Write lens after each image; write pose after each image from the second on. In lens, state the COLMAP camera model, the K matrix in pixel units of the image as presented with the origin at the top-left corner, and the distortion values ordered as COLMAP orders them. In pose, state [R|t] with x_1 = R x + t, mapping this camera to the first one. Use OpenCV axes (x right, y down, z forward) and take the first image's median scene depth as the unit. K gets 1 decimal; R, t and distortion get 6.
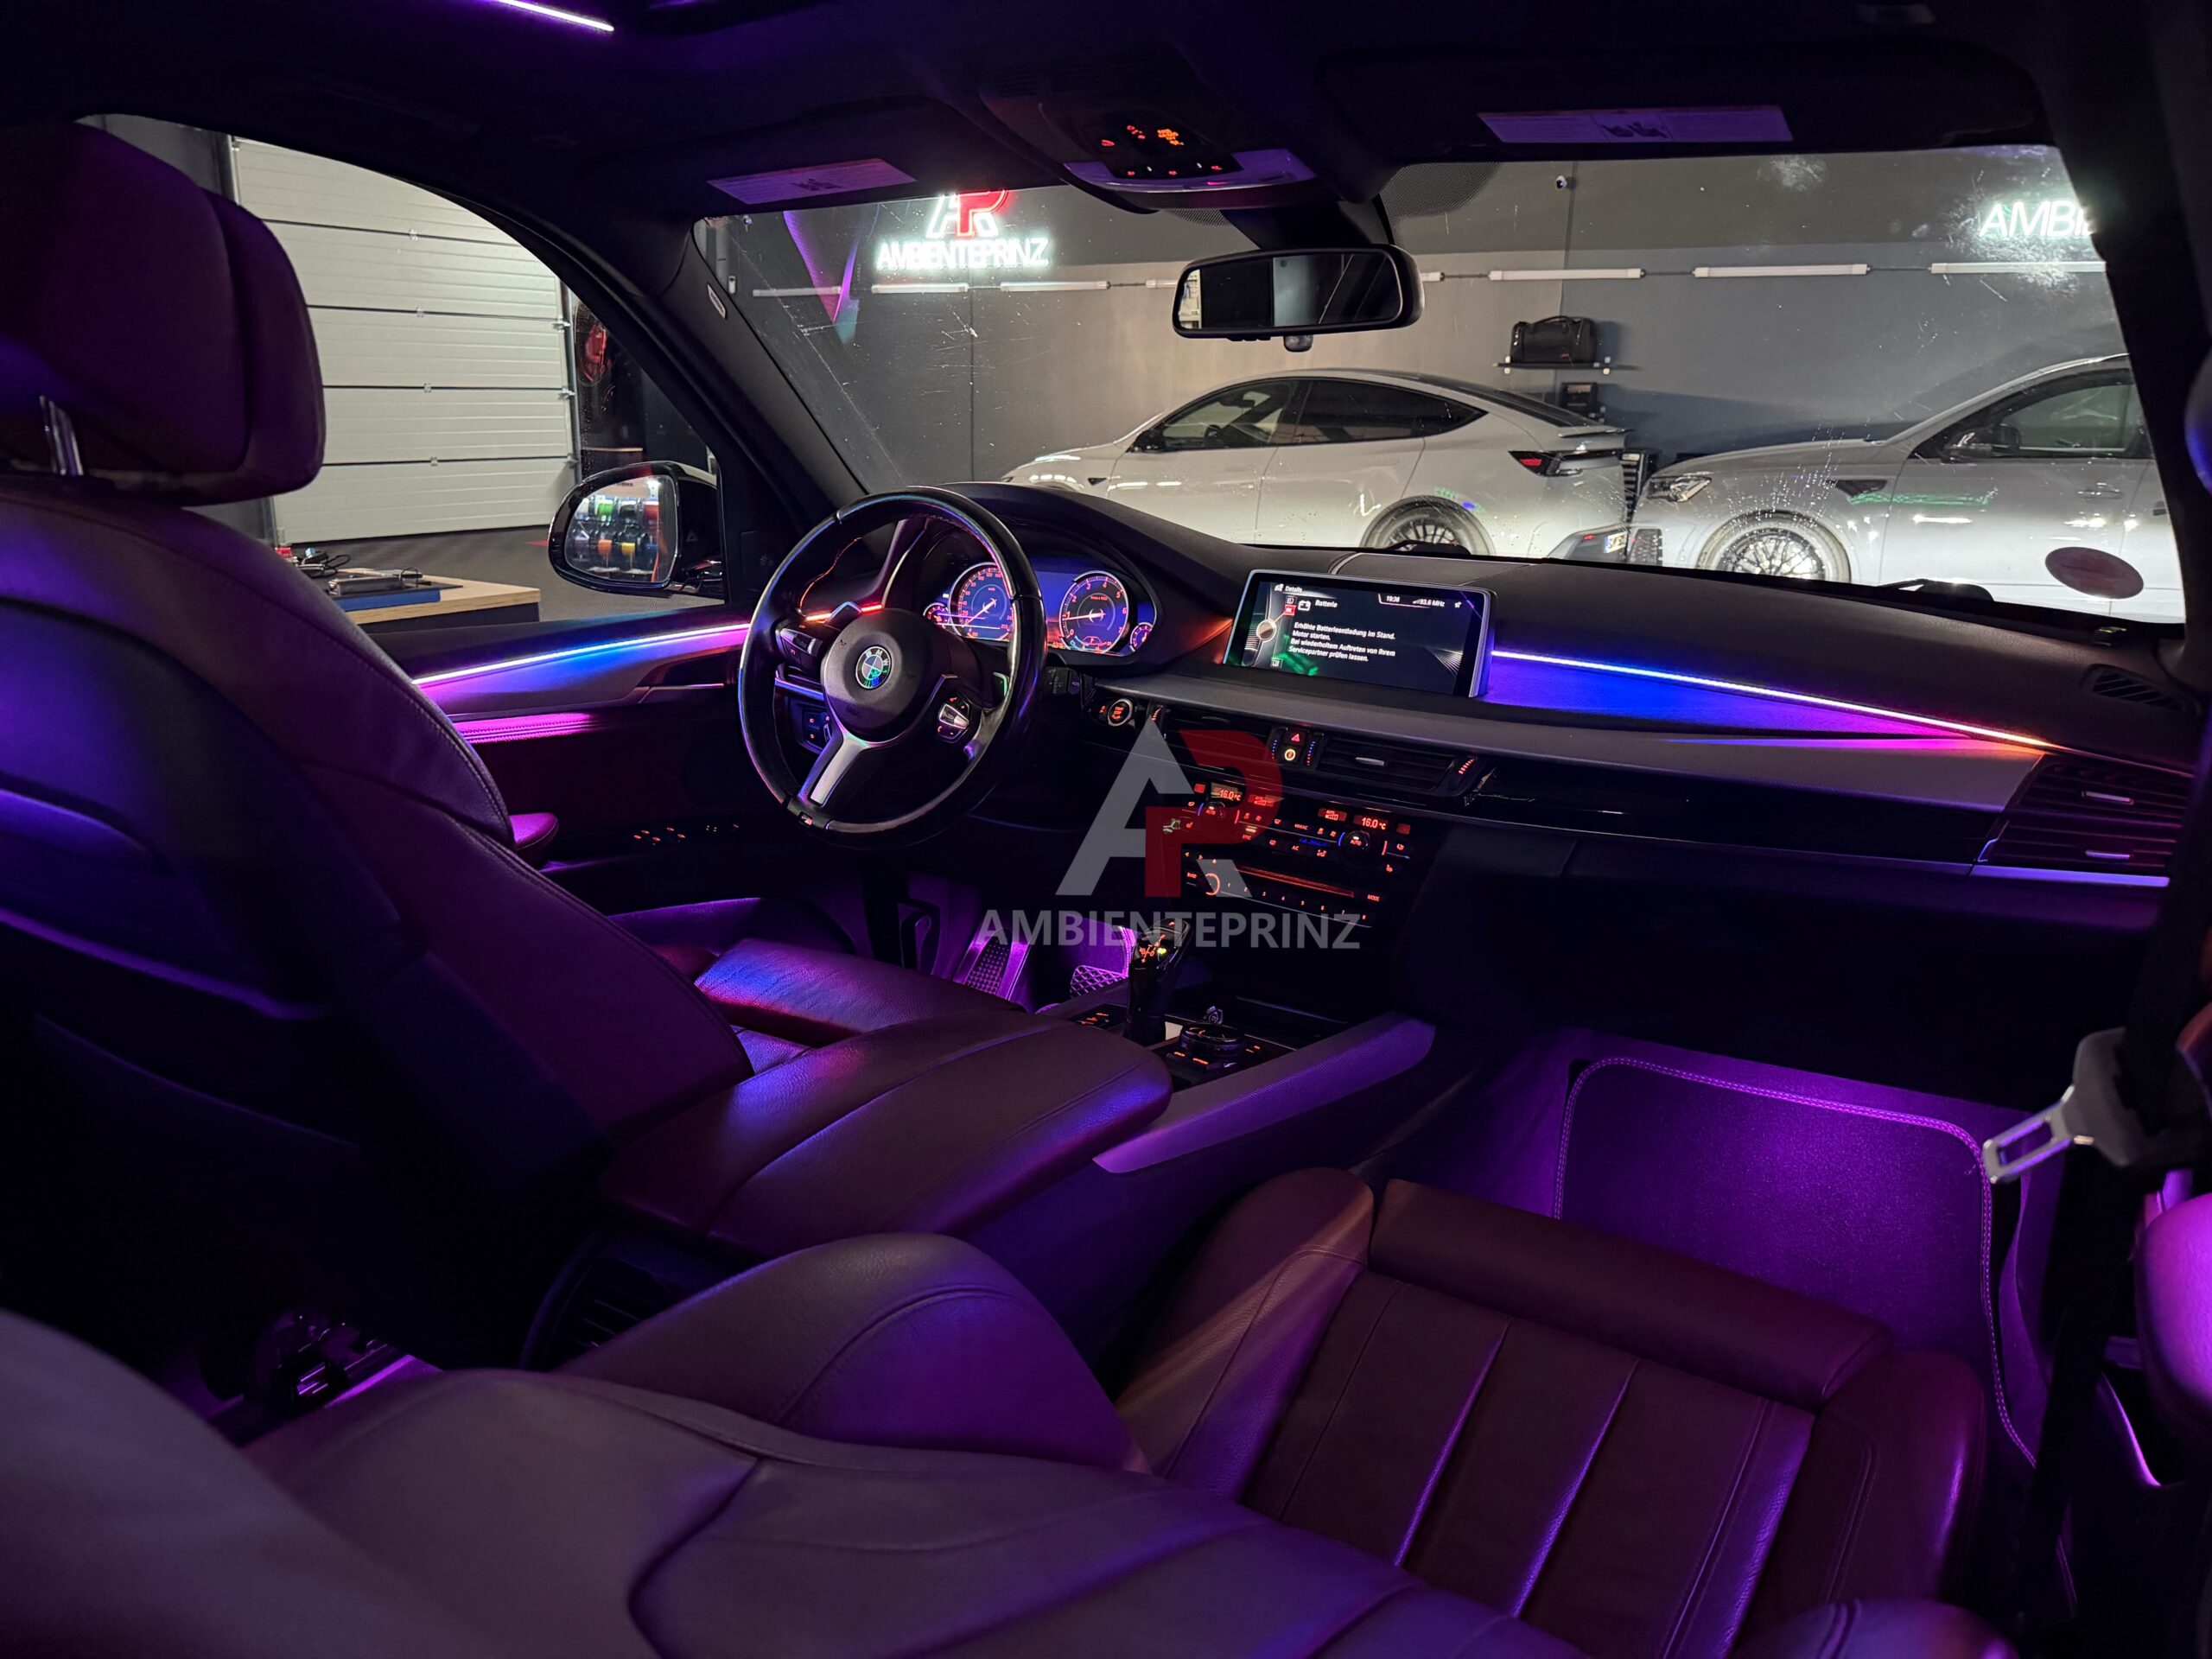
lens RADIAL K [[1564.5, 0, 1104.5], [0, 1564.5, 831.0], [0, 0, 1]] dist [0.072041, -0.098661]
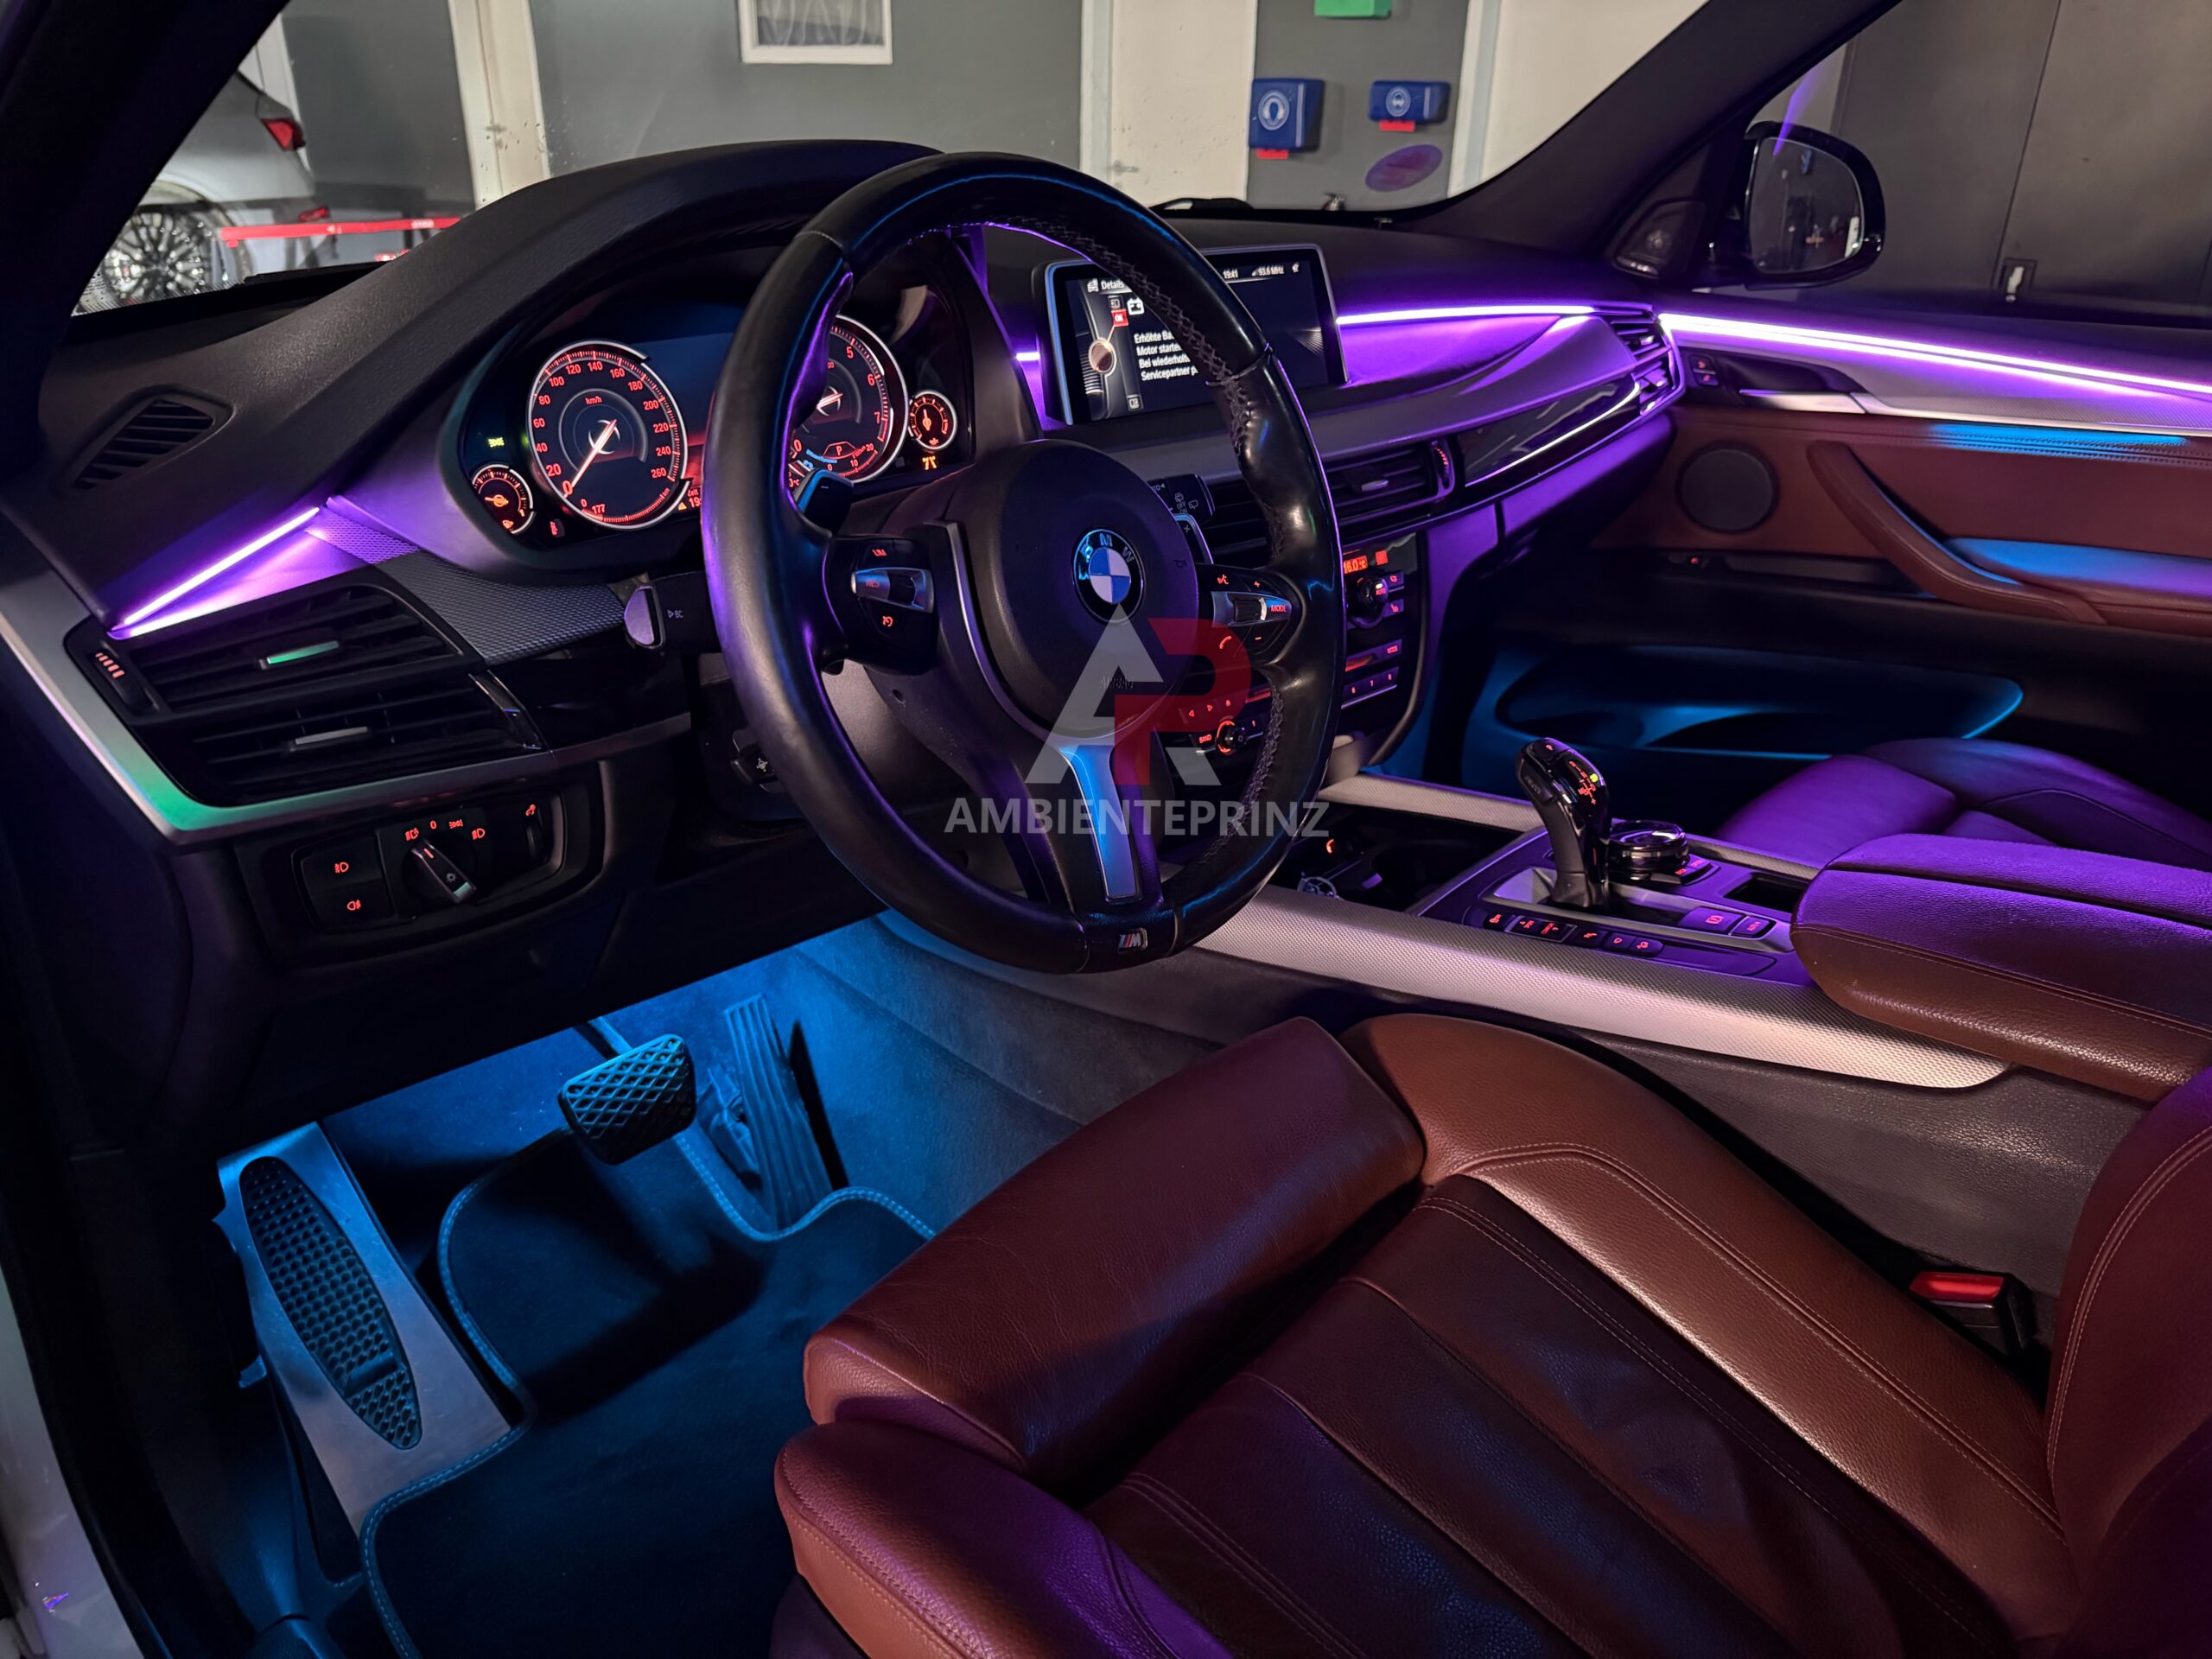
lens RADIAL K [[1557.8, 0, 1105.0], [0, 1557.8, 831.3], [0, 0, 1]] dist [0.099044, -0.150408]
pose [[0.152106, -0.429125, 0.890346, -0.561664], [0.254481, 0.887460, 0.384259, -0.204625], [-0.955041, 0.168128, 0.244192, 0.881111]]
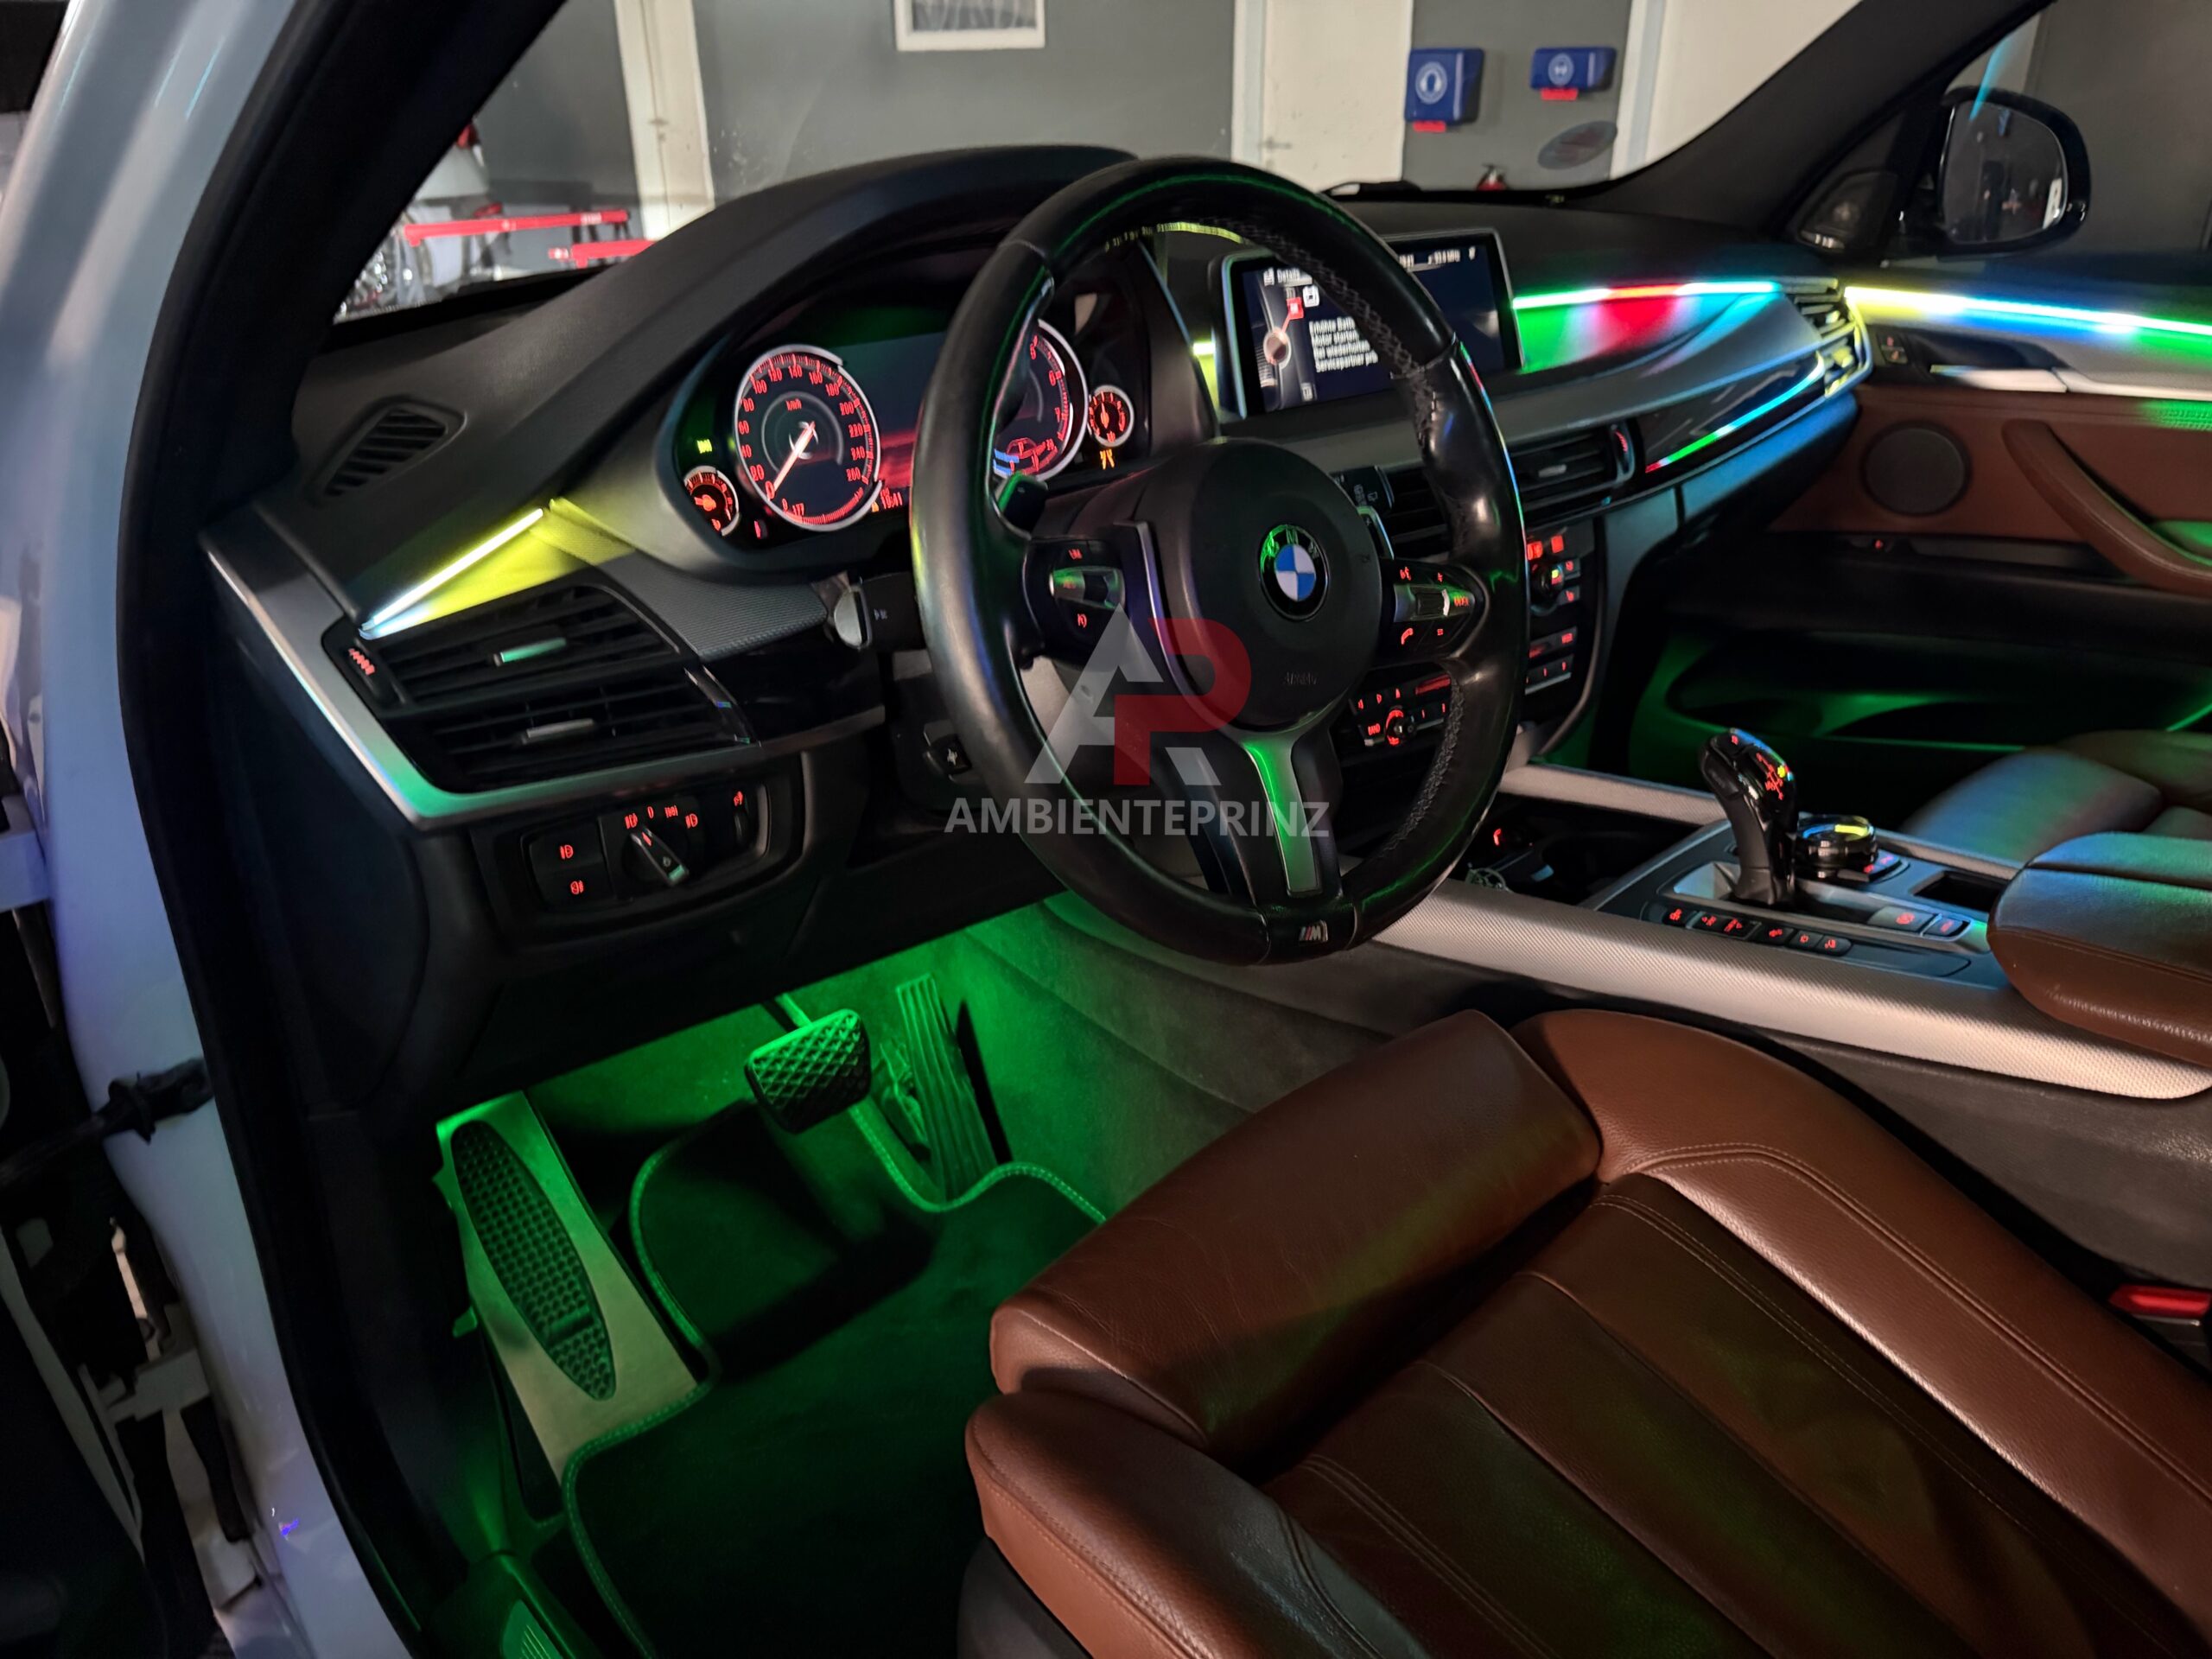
lens RADIAL K [[1563.7, 0, 1104.5], [0, 1563.7, 835.6], [0, 0, 1]] dist [0.068170, -0.093375]
pose [[0.233093, -0.440457, 0.866986, -0.570678], [0.278655, 0.884411, 0.374392, -0.214837], [-0.931675, 0.154322, 0.328885, 0.891186]]
